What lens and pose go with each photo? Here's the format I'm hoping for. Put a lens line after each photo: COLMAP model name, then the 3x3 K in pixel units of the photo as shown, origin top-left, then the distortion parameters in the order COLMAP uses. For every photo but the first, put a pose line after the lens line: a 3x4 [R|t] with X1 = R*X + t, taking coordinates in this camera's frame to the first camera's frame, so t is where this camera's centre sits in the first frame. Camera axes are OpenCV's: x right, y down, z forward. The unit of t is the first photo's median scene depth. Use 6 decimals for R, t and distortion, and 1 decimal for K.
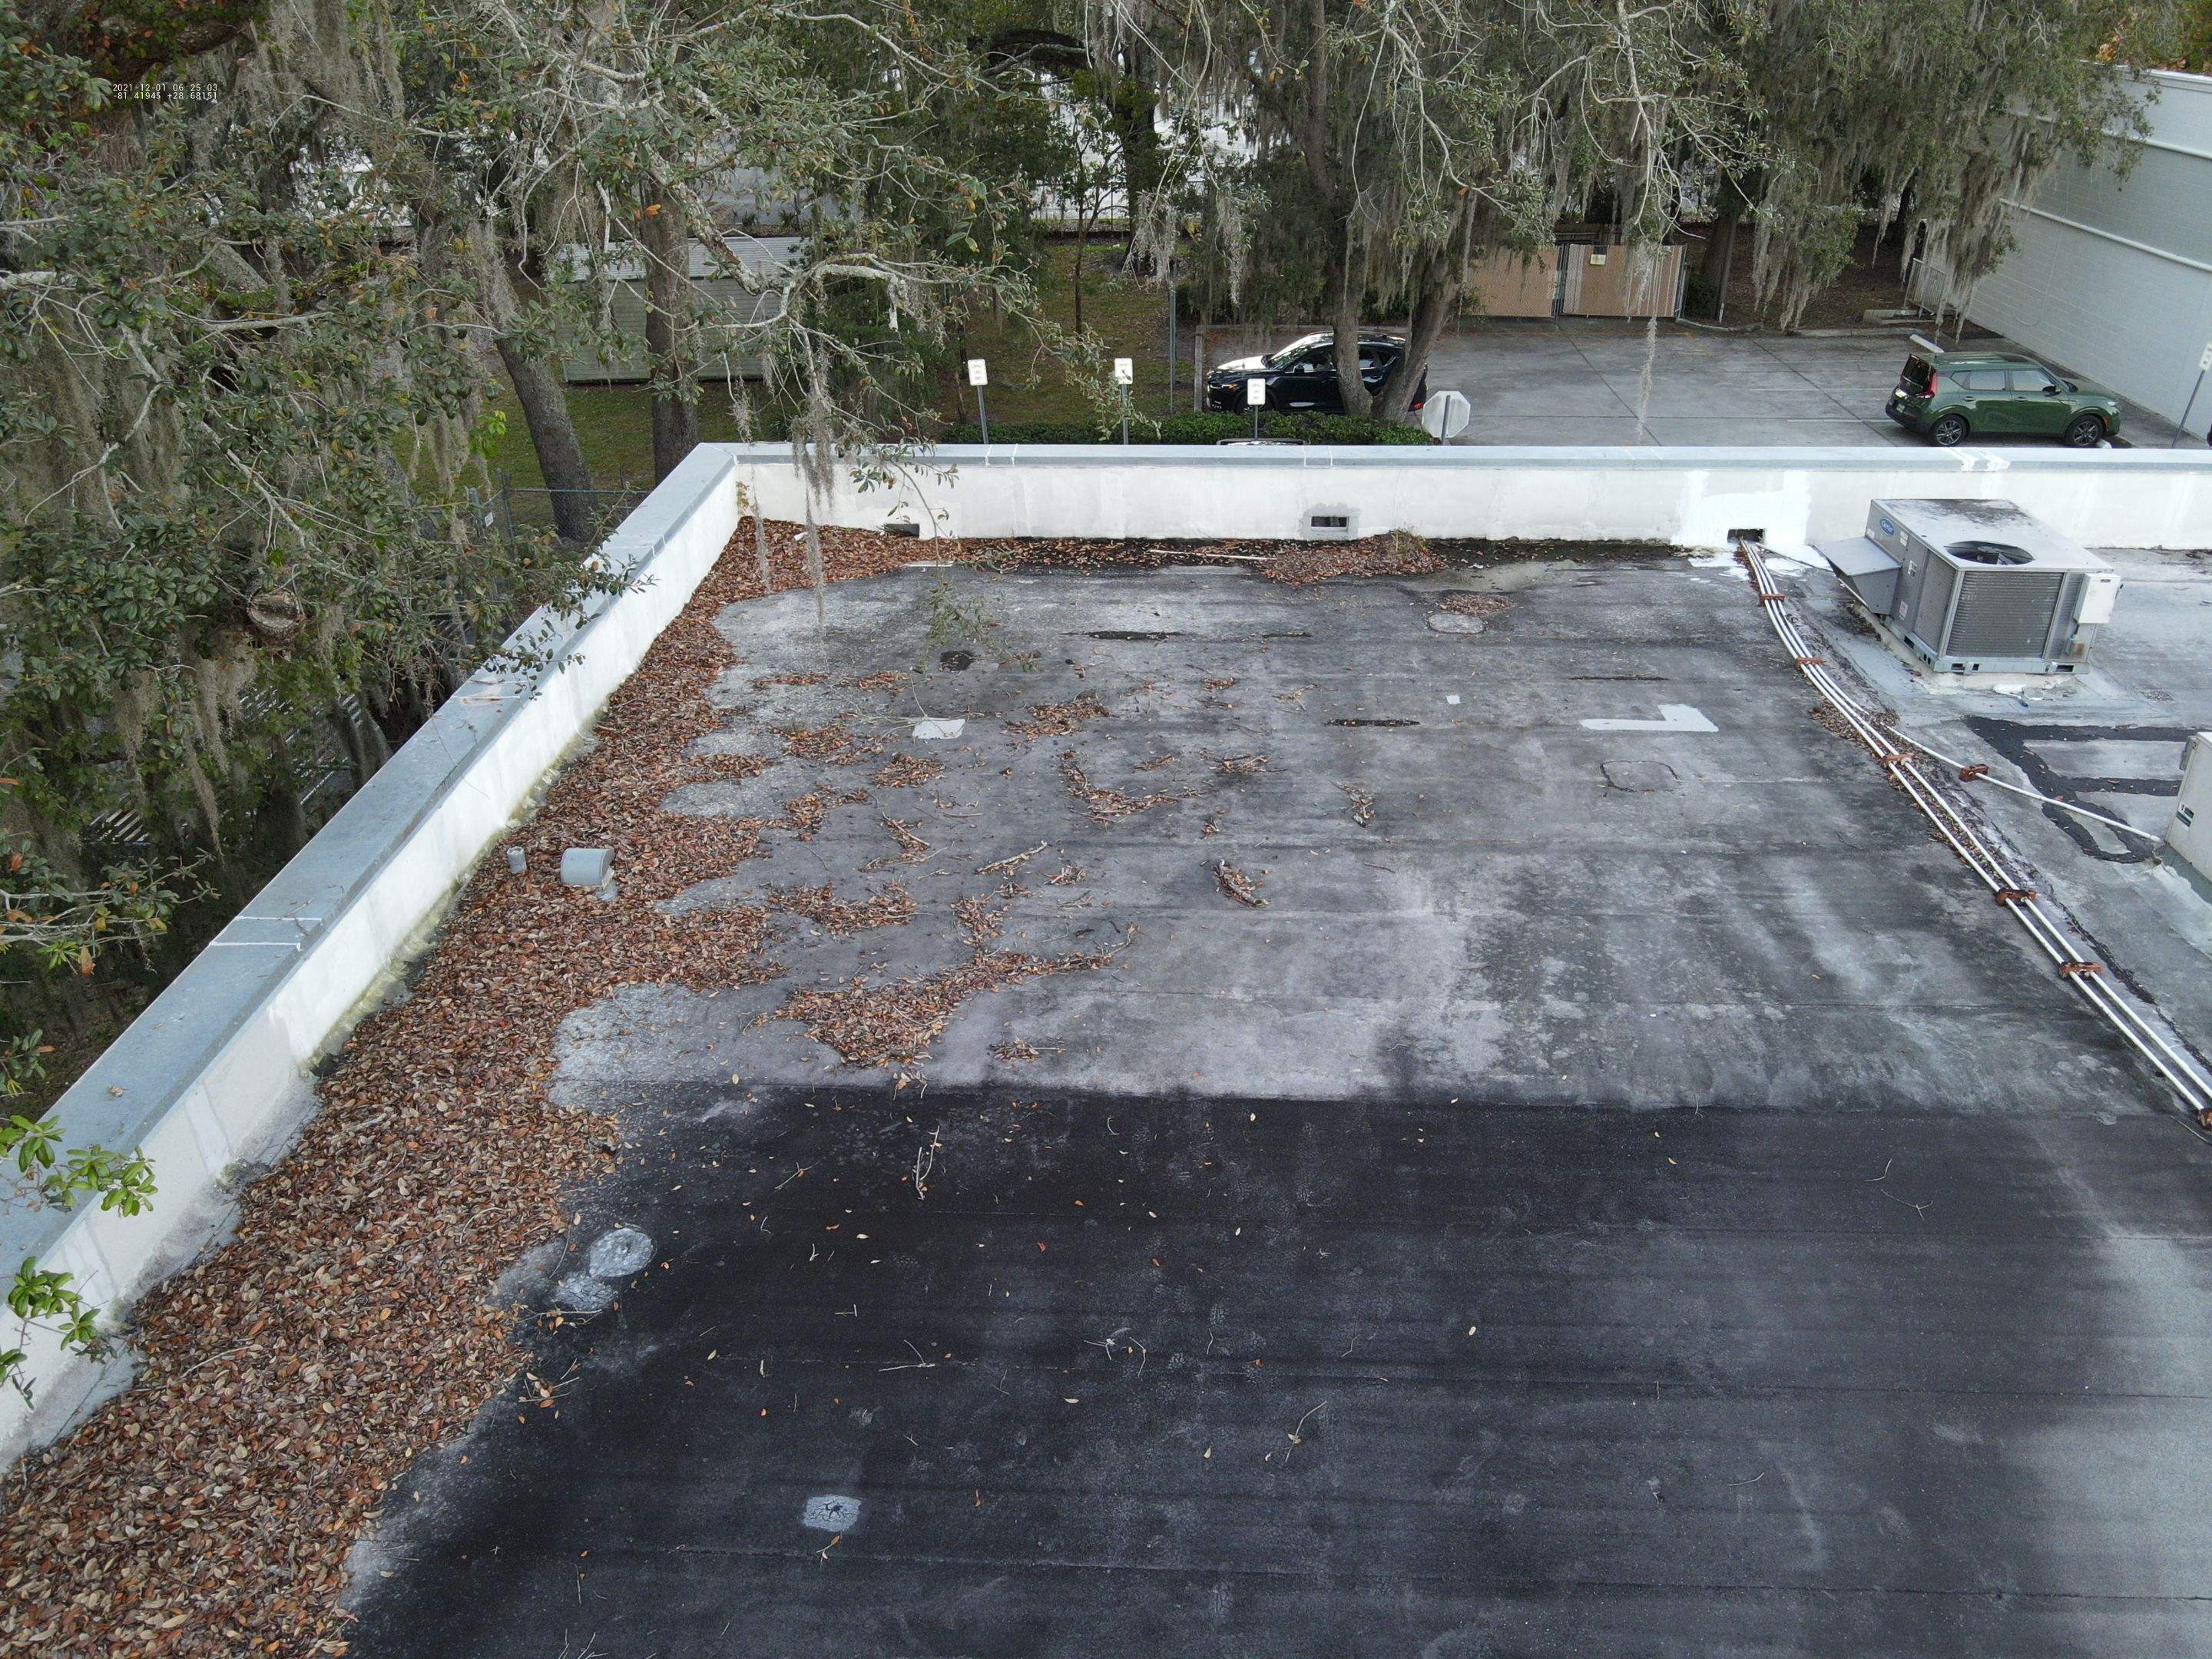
lens RADIAL K [[1646.3, 0, 1105.1], [0, 1646.3, 831.2], [0, 0, 1]] dist [-0.005397, -0.010839]
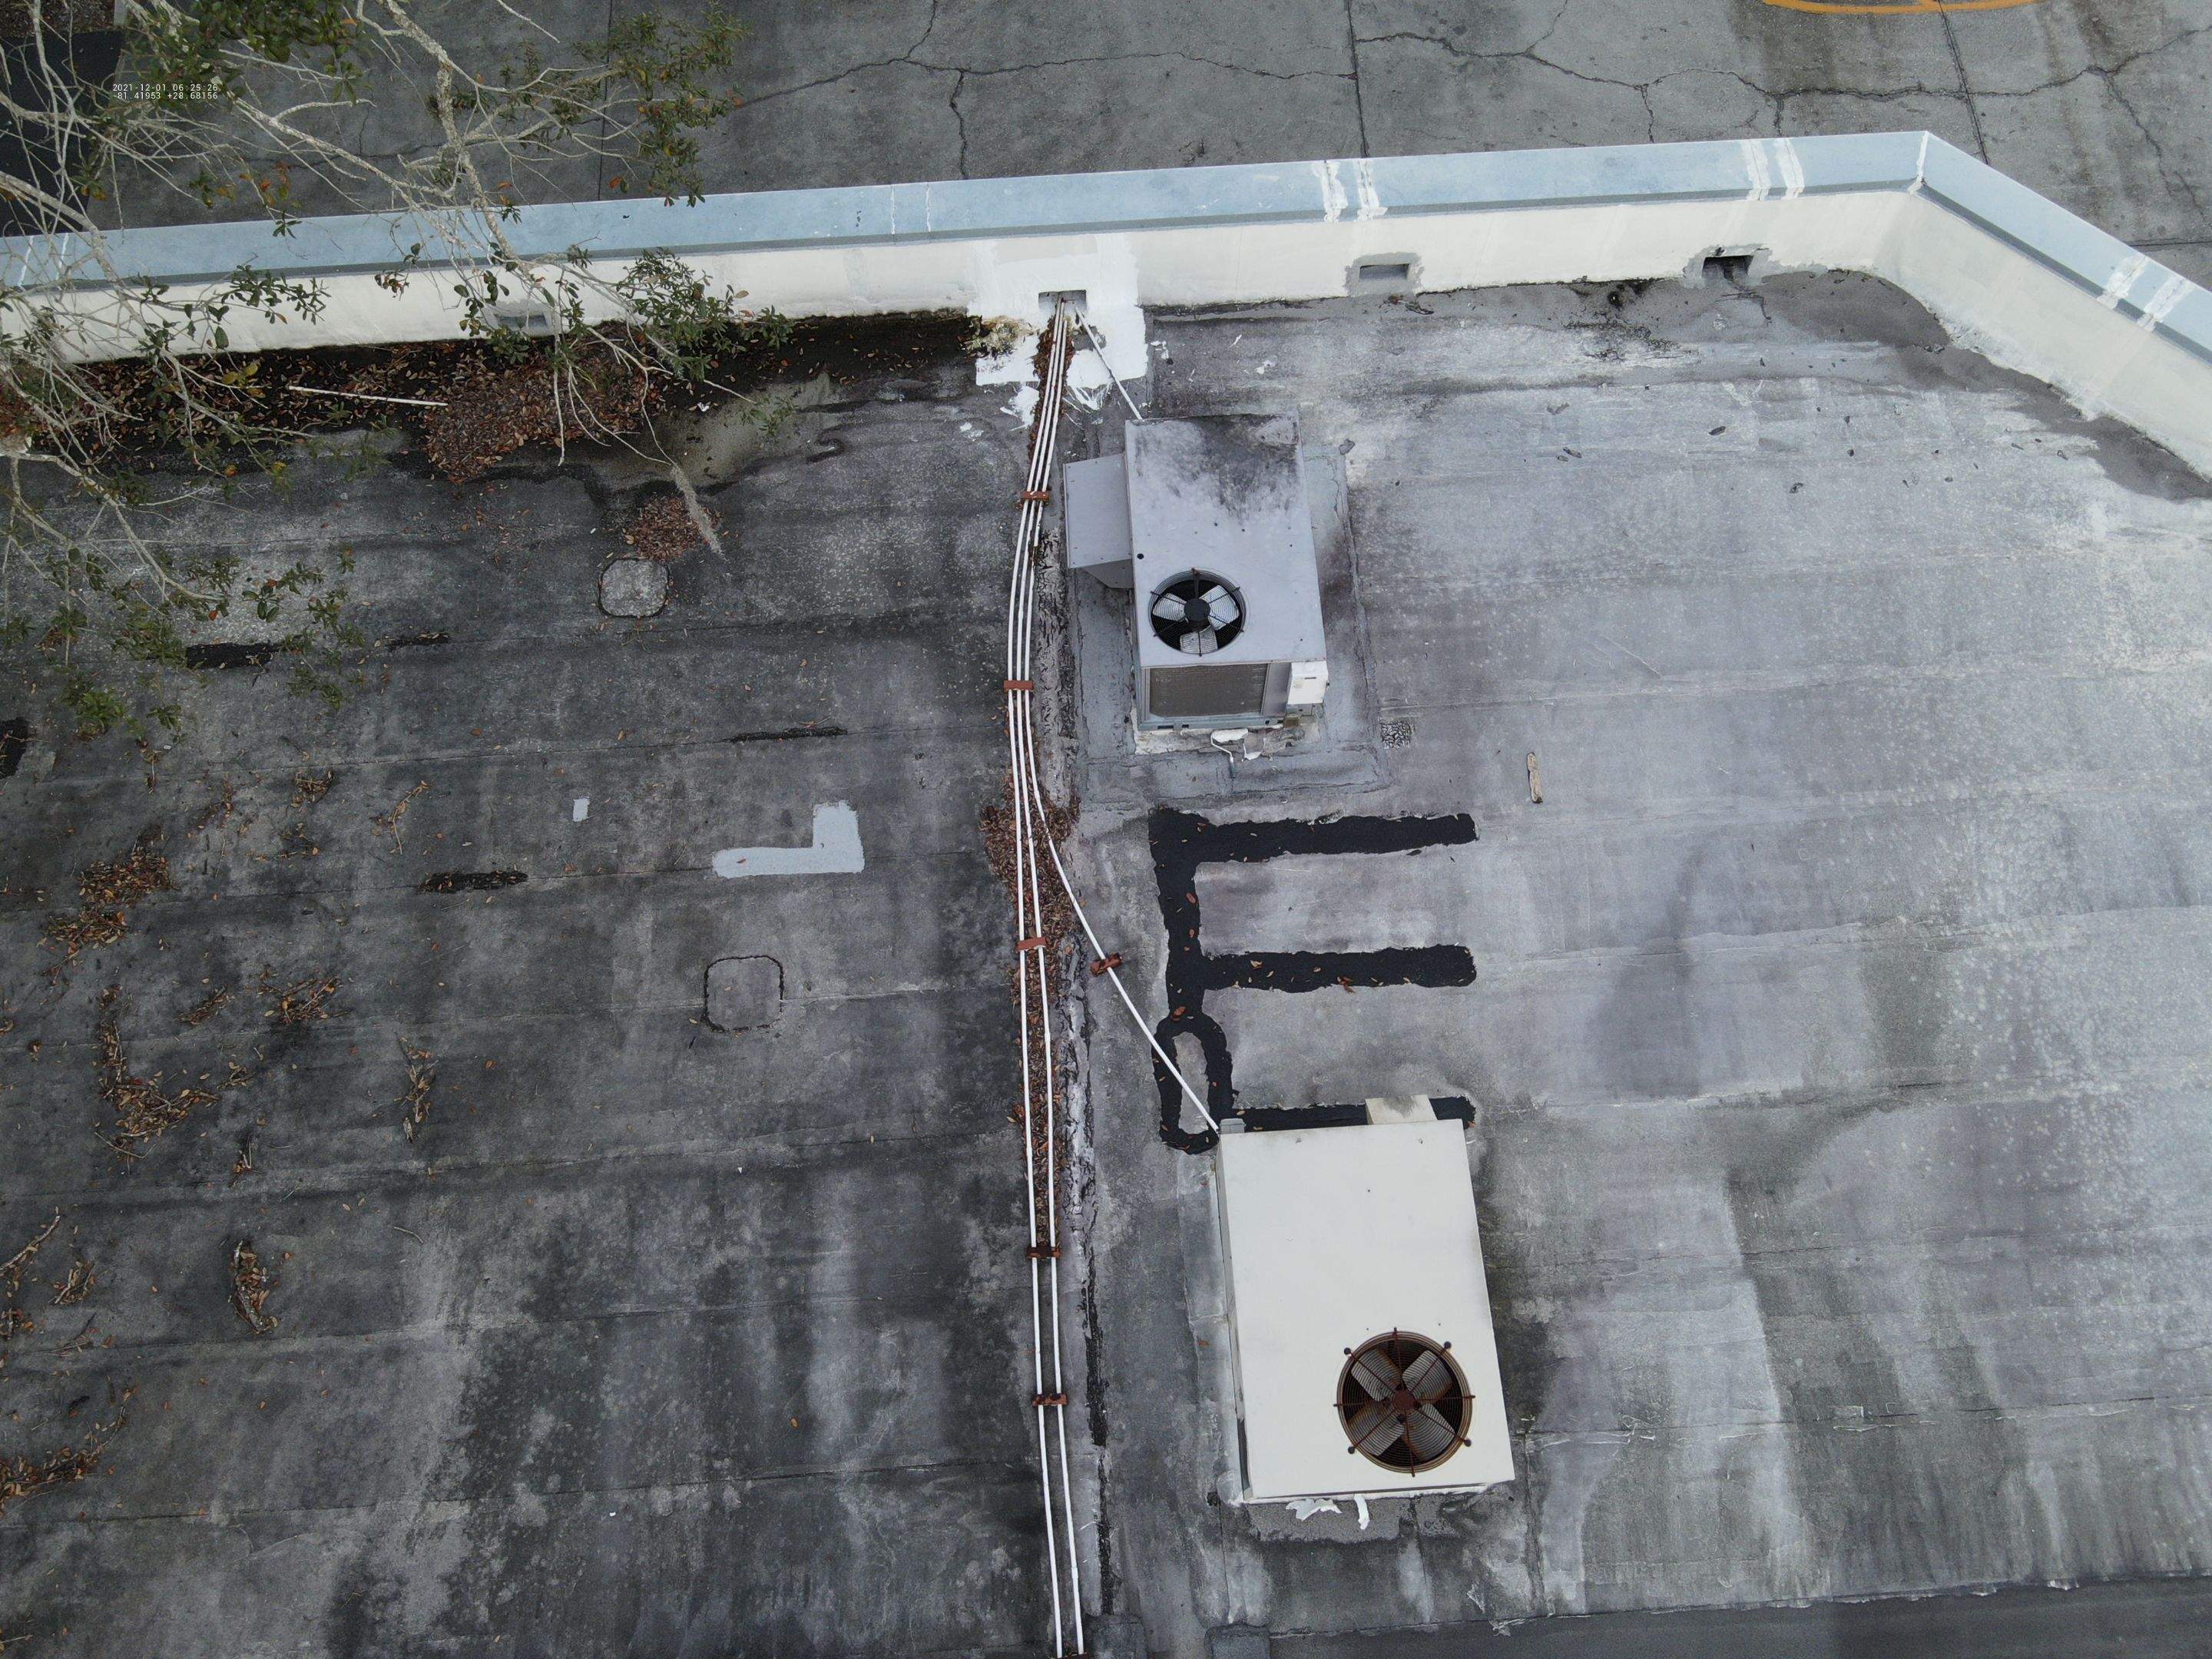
lens RADIAL K [[1646.3, 0, 1106.3], [0, 1646.3, 836.4], [0, 0, 1]] dist [-0.005397, -0.010839]
pose [[0.994137, -0.100654, 0.039494, 0.578273], [0.053730, 0.776854, 0.627385, -0.761901], [-0.093829, -0.621585, 0.777707, 0.391230]]
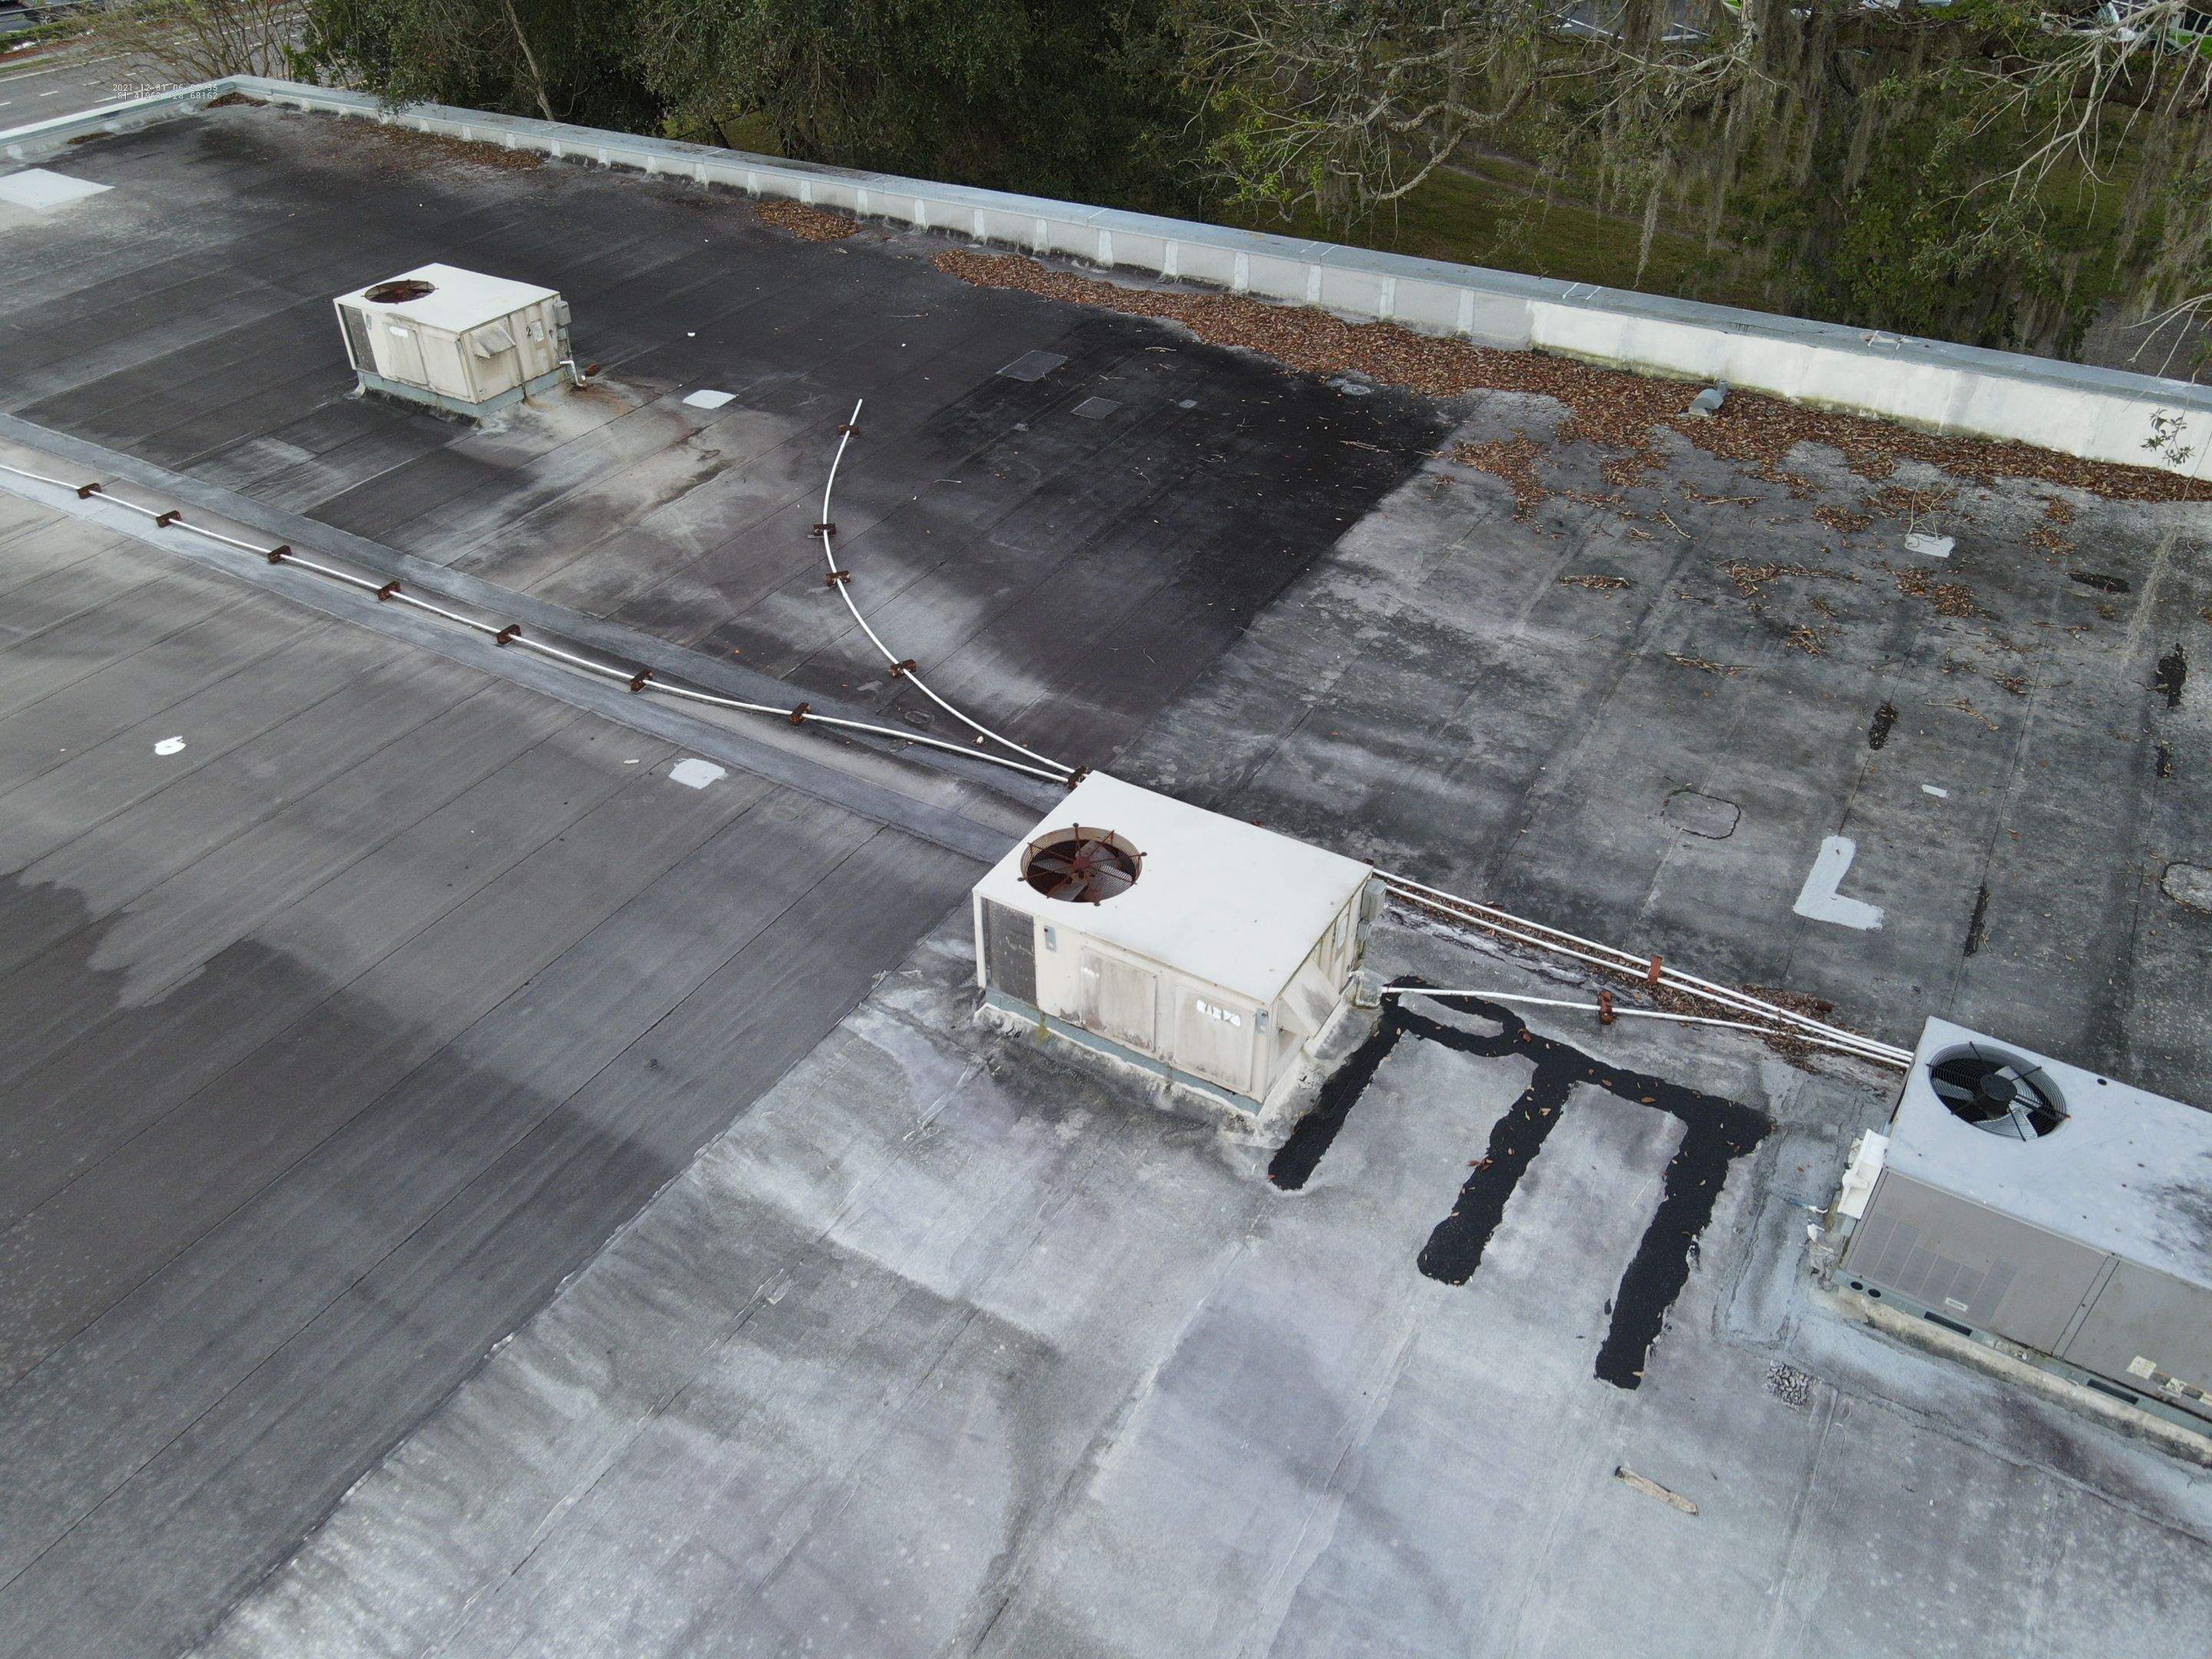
lens RADIAL K [[1646.3, 0, 1107.4], [0, 1646.3, 833.3], [0, 0, 1]] dist [-0.005397, -0.010839]
pose [[-0.466218, 0.543816, -0.697786, 1.379546], [-0.403361, 0.571328, 0.714762, -0.683895], [0.787363, 0.614694, -0.047009, 0.902915]]
